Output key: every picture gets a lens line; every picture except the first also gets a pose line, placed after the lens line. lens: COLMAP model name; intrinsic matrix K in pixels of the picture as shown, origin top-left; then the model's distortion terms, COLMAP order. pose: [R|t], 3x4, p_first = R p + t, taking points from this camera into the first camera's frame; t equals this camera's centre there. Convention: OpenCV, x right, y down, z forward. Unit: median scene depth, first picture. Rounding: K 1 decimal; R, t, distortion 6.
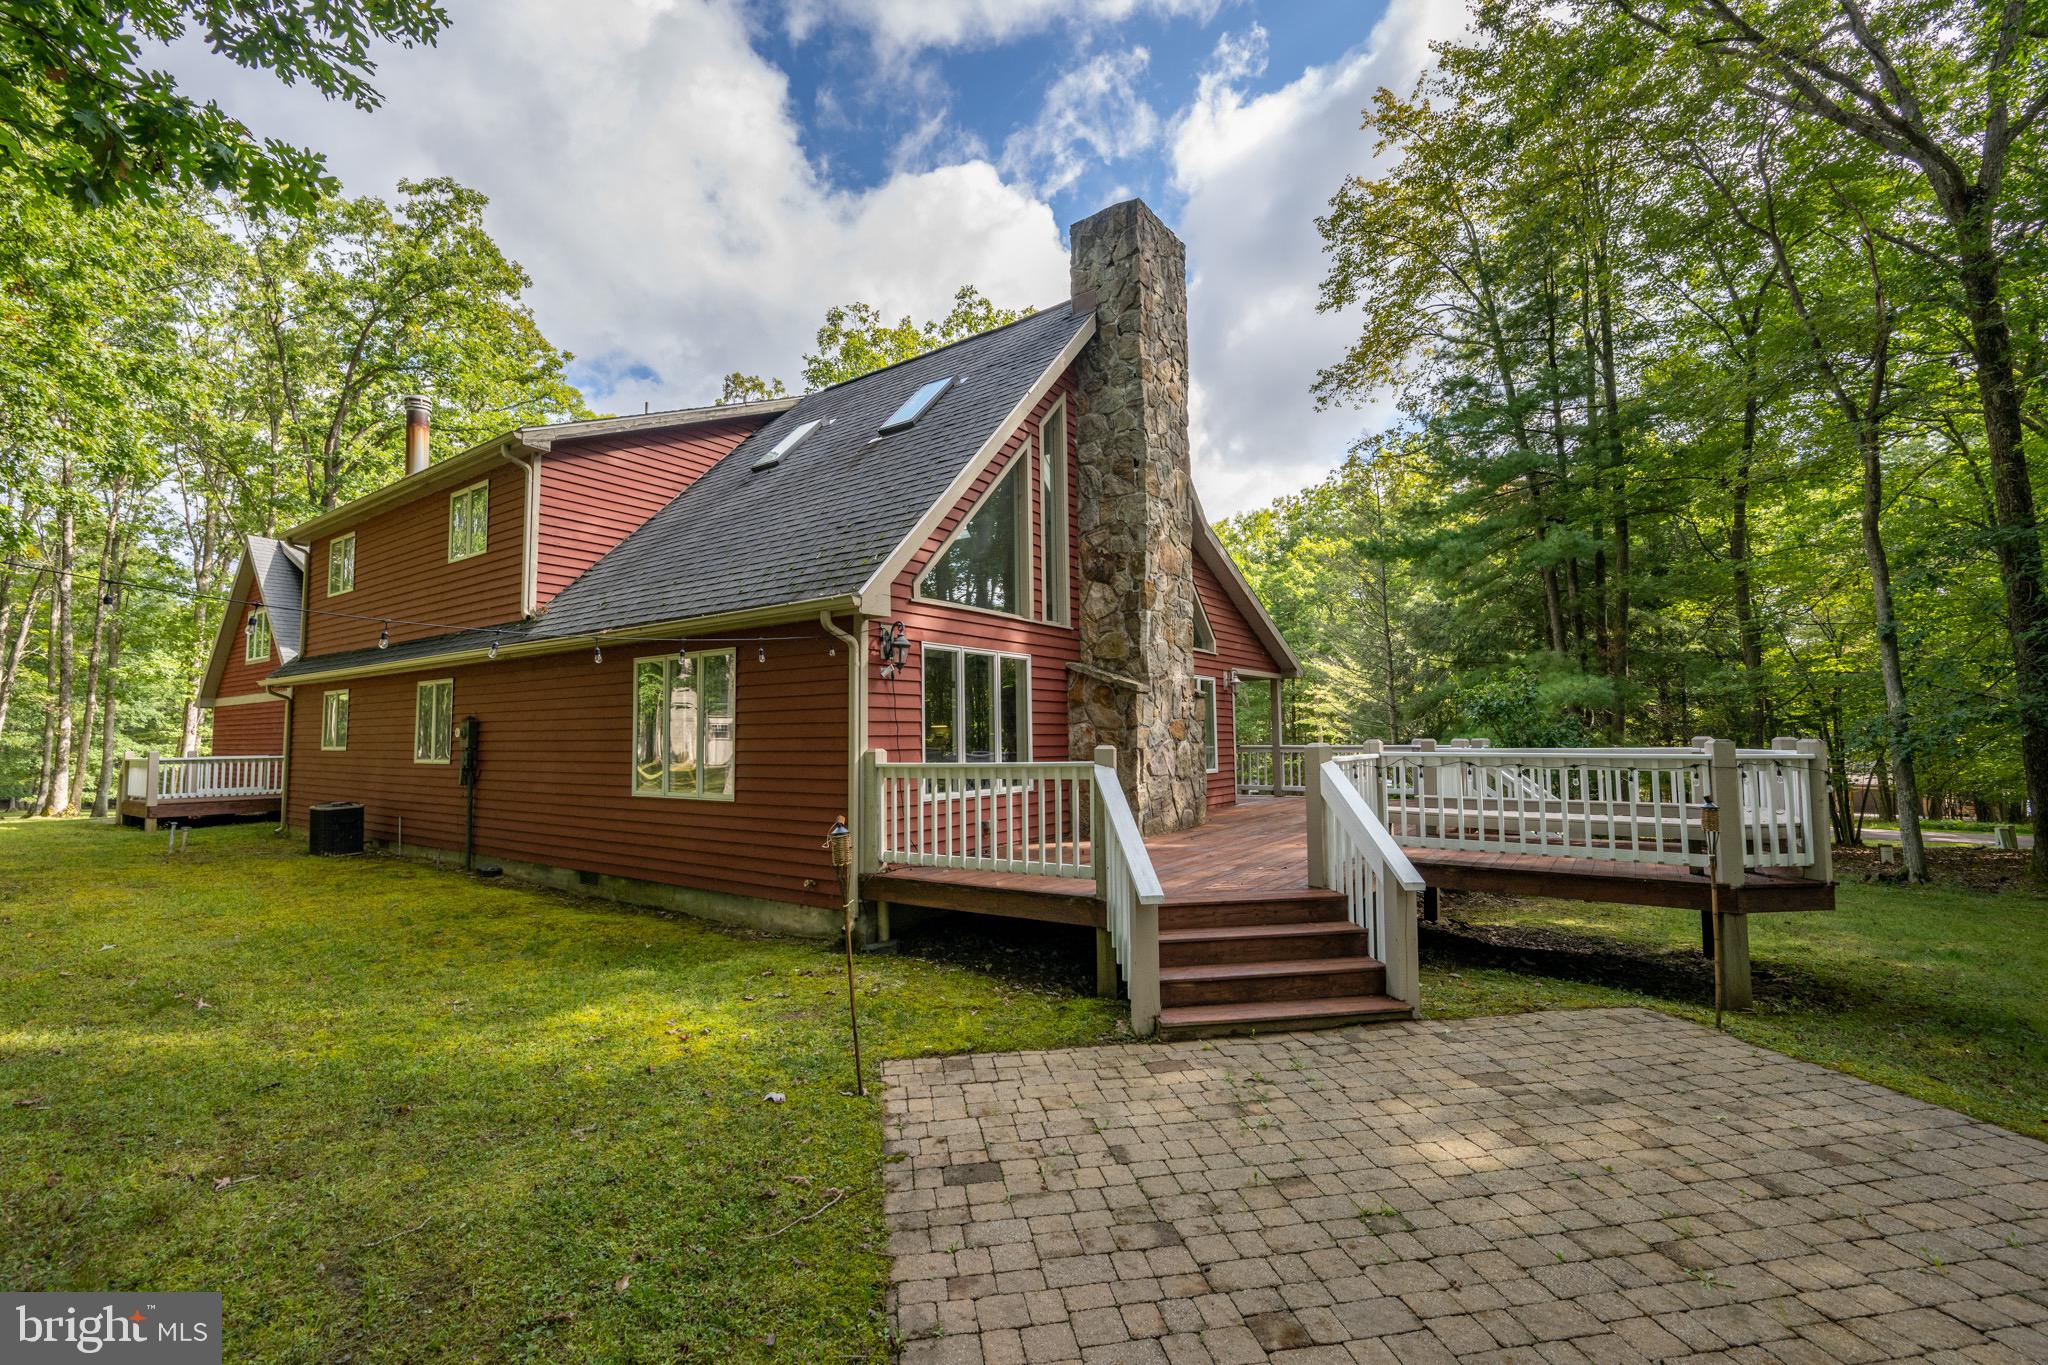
lens RADIAL K [[866.1, 0, 1017.7], [0, 866.1, 678.1], [0, 0, 1]] dist [-0.001002, -0.000563]
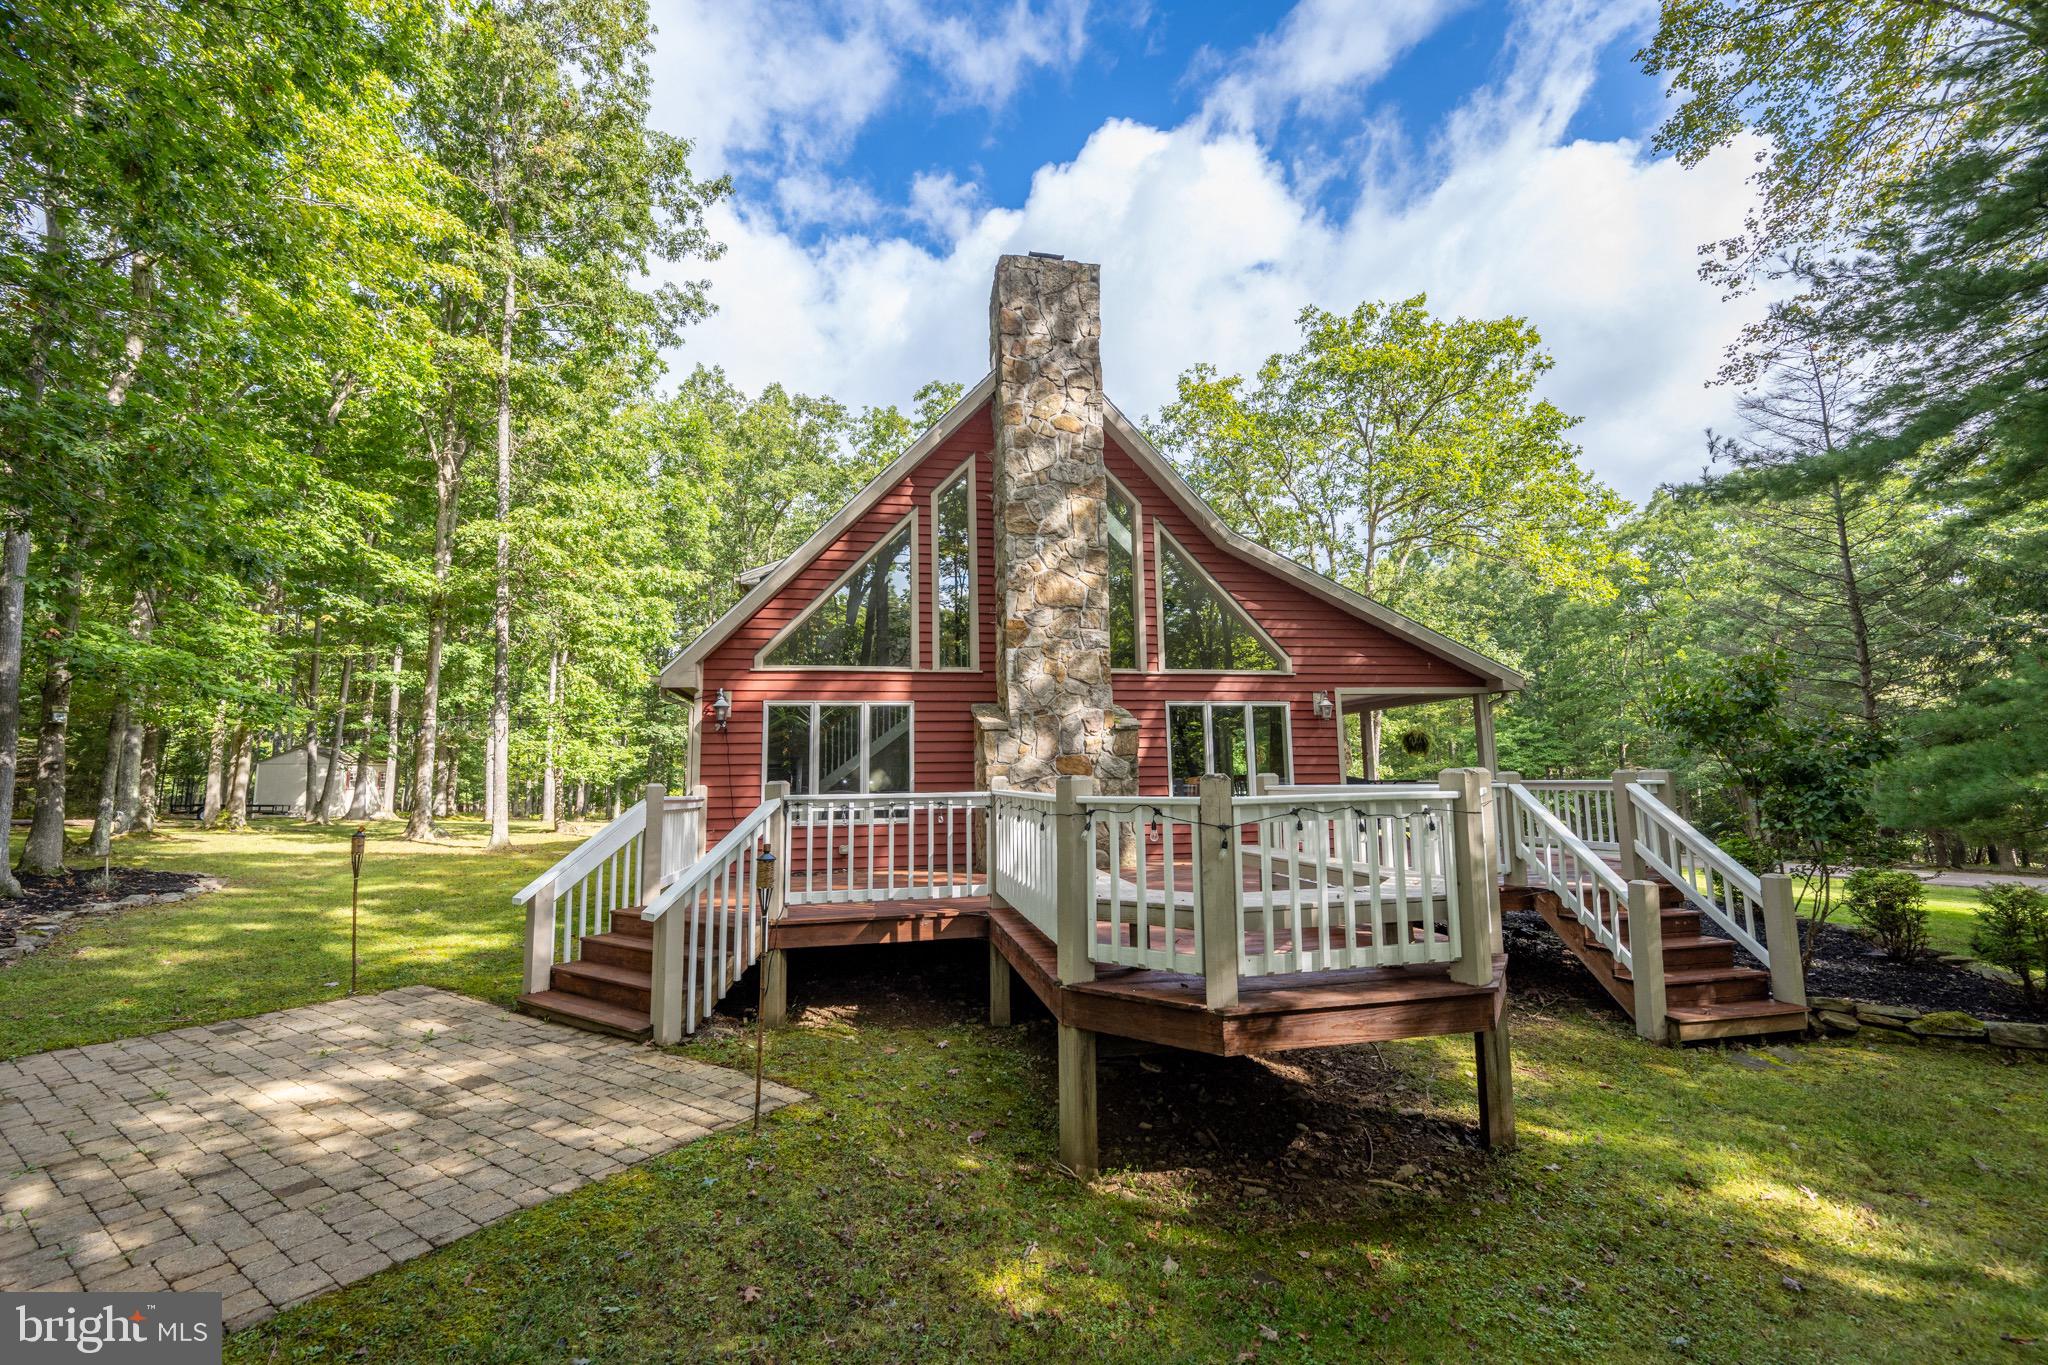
lens RADIAL K [[814.4, 0, 1018.5], [0, 814.4, 682.4], [0, 0, 1]] dist [-0.002786, -0.000071]
pose [[0.729541, -0.084597, -0.678685, 0.856799], [0.055888, 0.996376, -0.064120, 0.024824], [0.681650, 0.008848, 0.731625, 0.330276]]
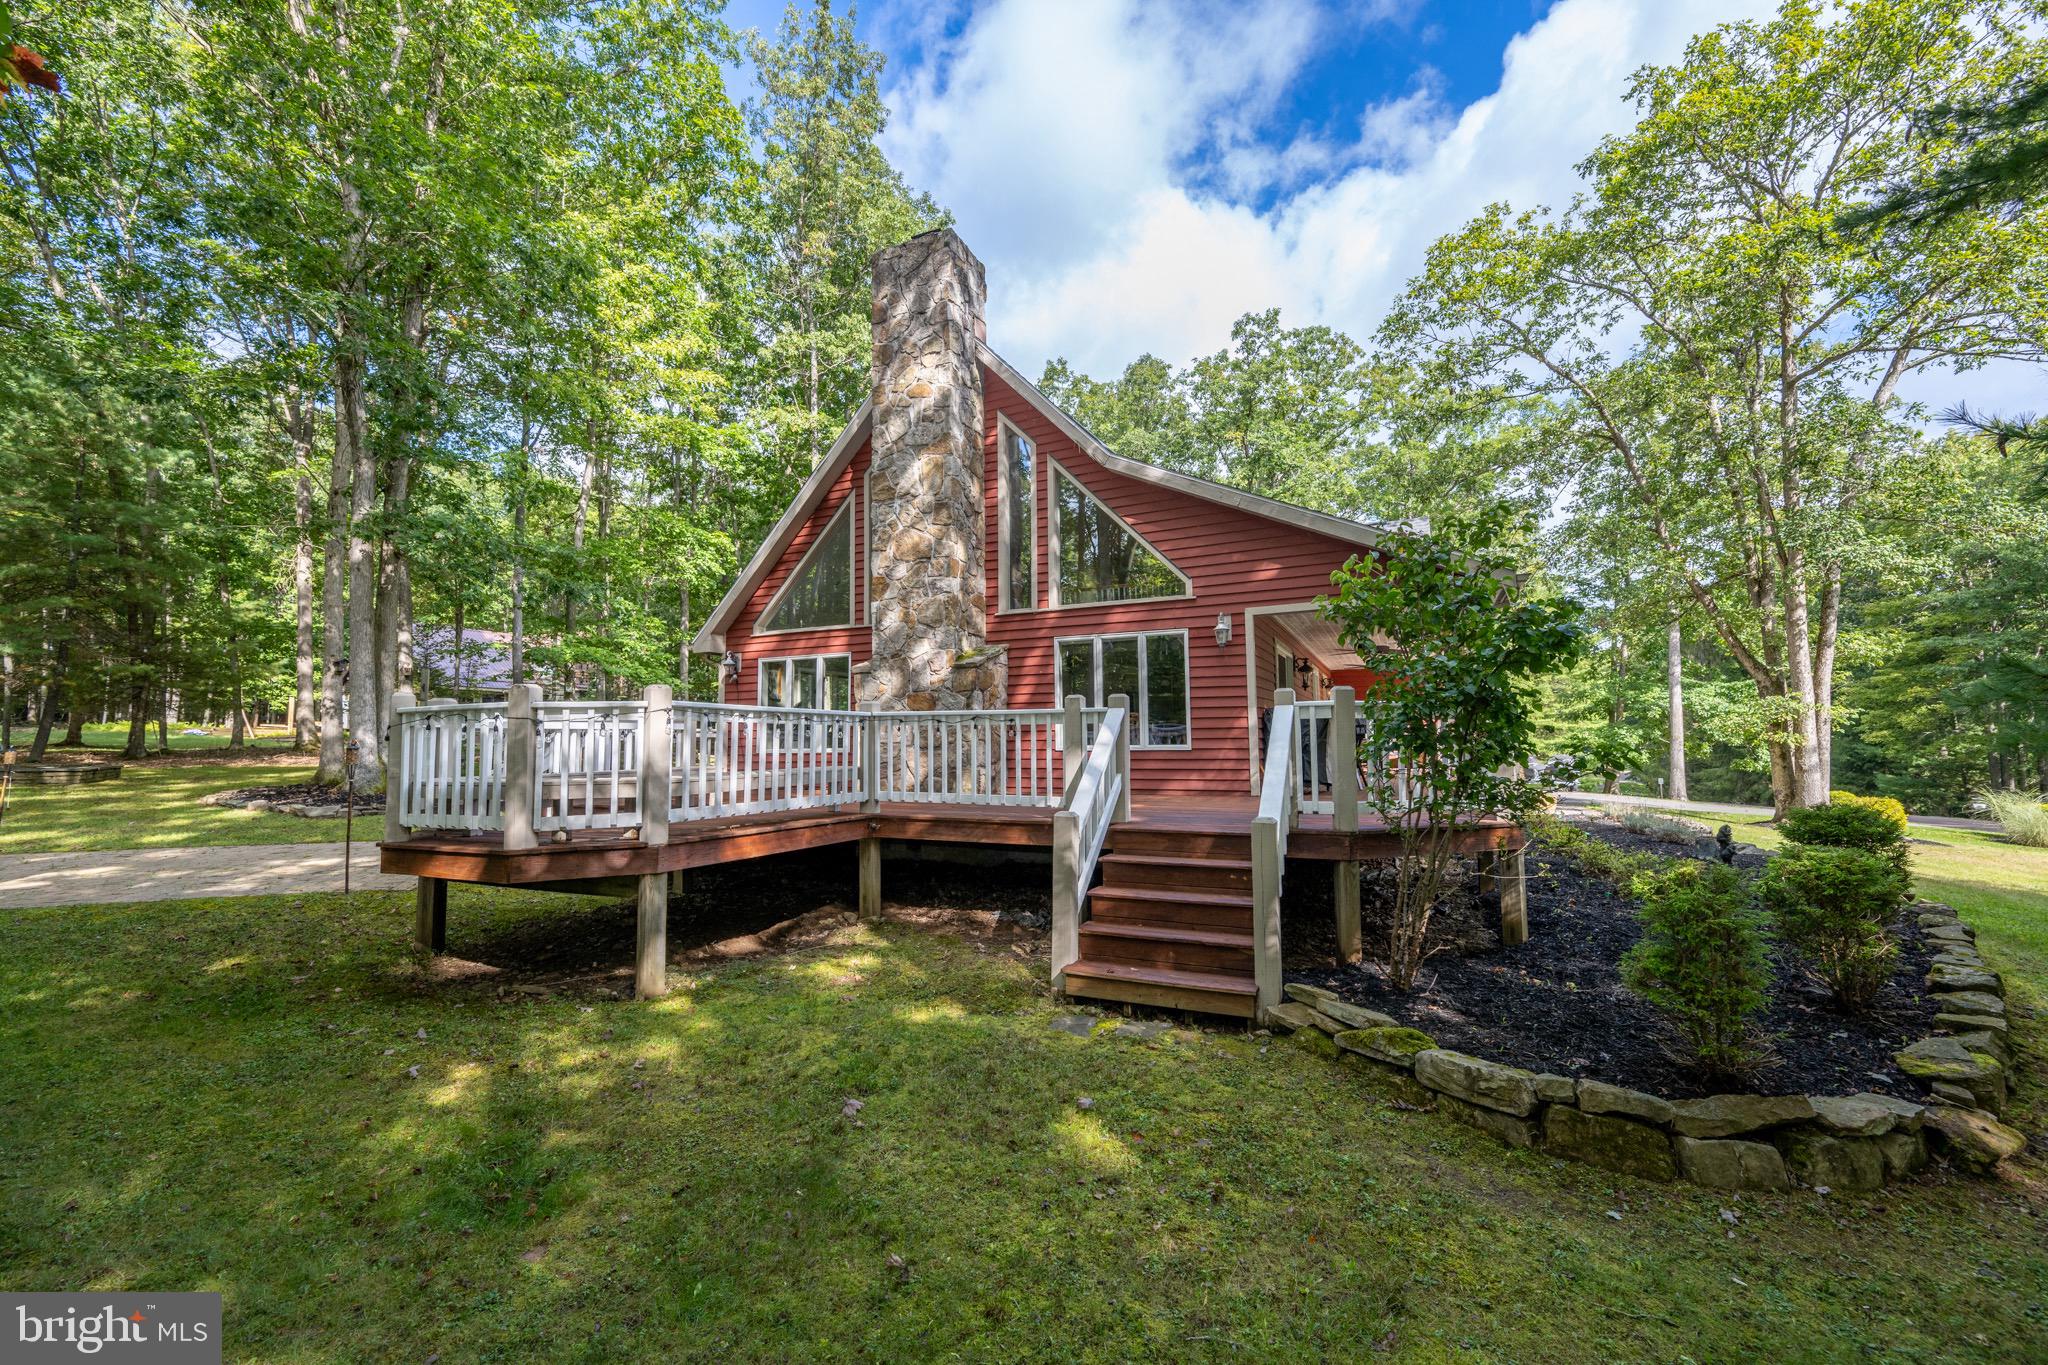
lens RADIAL K [[777.7, 0, 1028.5], [0, 777.7, 705.5], [0, 0, 1]] dist [-0.055270, -0.000012]
pose [[0.202413, -0.040254, -0.978473, 1.295672], [0.071838, 0.997073, -0.026158, 0.111601], [0.976662, -0.064997, 0.204712, 1.048888]]
